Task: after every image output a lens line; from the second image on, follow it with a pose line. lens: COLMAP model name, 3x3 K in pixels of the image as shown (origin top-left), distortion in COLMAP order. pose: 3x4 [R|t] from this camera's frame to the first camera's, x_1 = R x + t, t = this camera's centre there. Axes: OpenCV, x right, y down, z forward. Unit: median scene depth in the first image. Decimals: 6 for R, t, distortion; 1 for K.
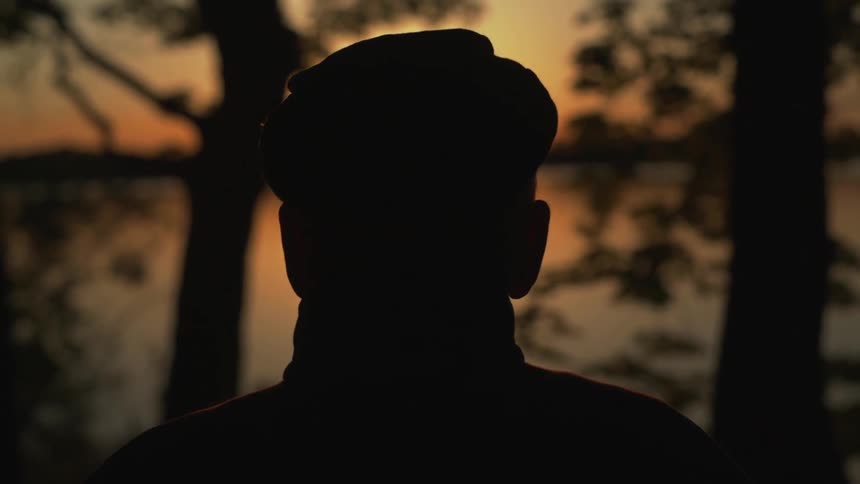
lens RADIAL K [[3149.4, 0, 430.0], [0, 3149.4, 242.3], [0, 0, 1]] dist [-0.315010, 0.000000]
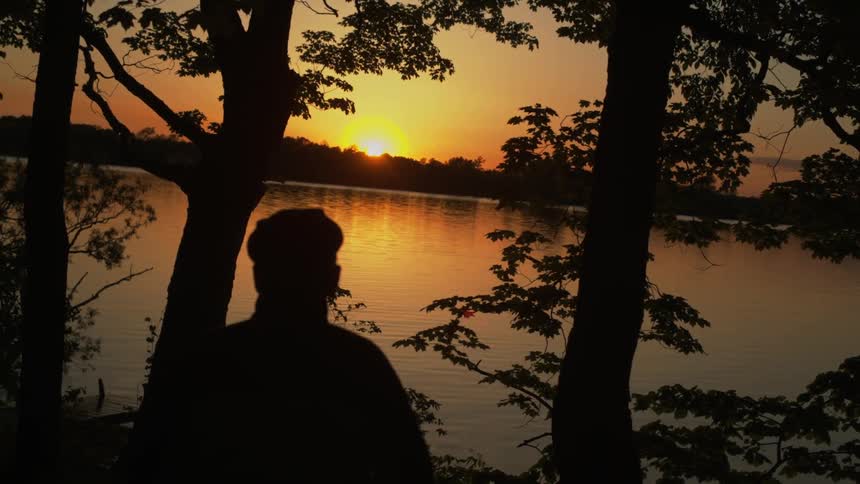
lens RADIAL K [[3149.4, 0, 430.0], [0, 3149.4, 242.1], [0, 0, 1]] dist [-0.315010, 0.000000]
pose [[0.992631, 0.120169, 0.015564, -0.002222], [-0.120100, 0.992748, -0.005290, -0.004705], [-0.016086, 0.003382, 0.999865, -0.283821]]
